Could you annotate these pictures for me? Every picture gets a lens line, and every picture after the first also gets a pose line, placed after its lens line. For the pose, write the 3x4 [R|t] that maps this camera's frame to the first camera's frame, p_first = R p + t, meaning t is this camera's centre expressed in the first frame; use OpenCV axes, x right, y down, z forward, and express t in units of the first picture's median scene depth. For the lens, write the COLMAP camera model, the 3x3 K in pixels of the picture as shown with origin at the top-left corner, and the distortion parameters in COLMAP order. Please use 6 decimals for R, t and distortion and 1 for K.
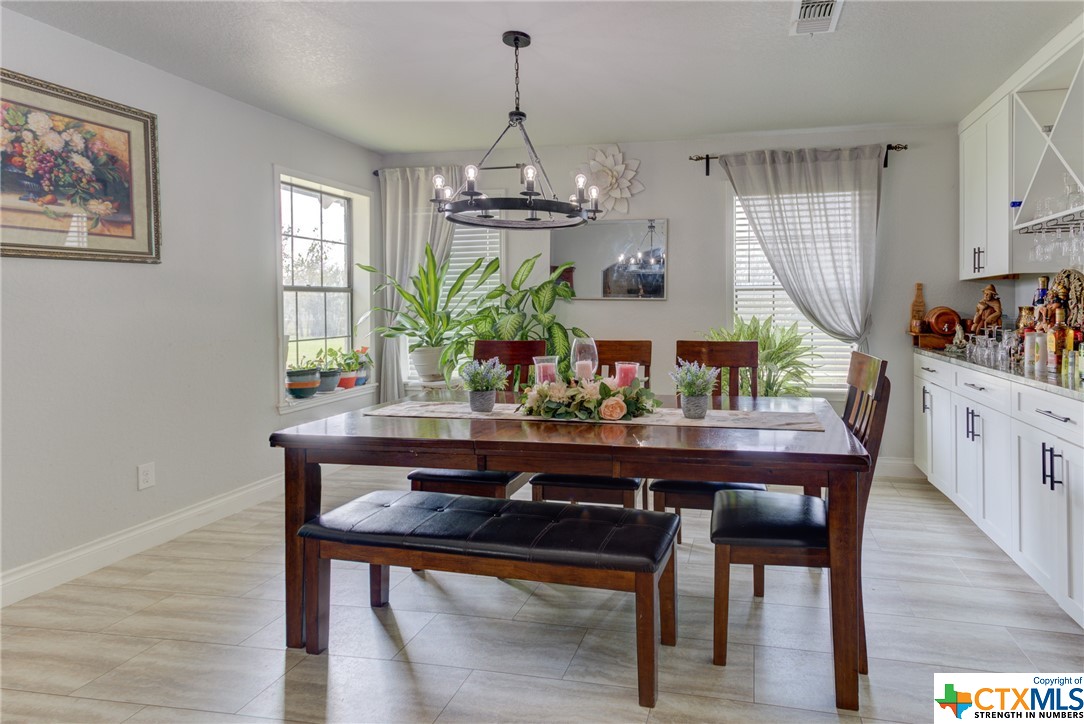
lens RADIAL K [[572.3, 0, 641.2], [0, 572.3, 319.8], [0, 0, 1]] dist [0.025904, 0.000856]
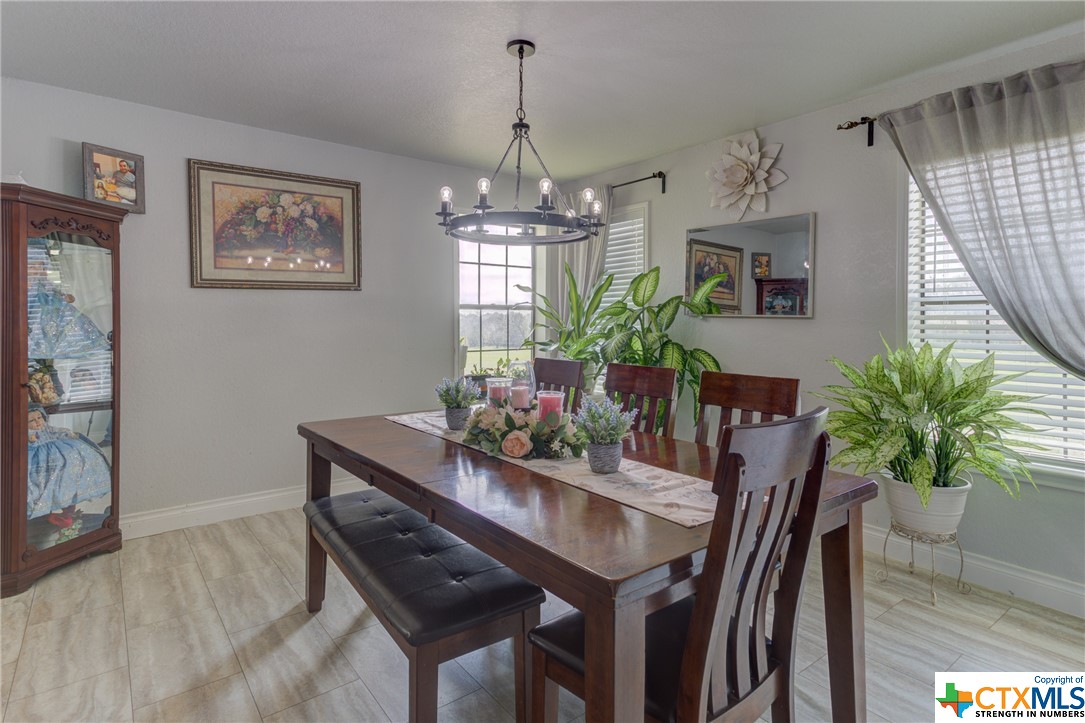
lens RADIAL K [[567.0, 0, 569.7], [0, 567.0, 333.1], [0, 0, 1]] dist [0.033699, 0.001017]
pose [[0.768661, 0.021582, -0.639292, 0.415220], [-0.023582, 0.999707, 0.005395, -0.015018], [0.639221, 0.010929, 0.768945, 0.287028]]
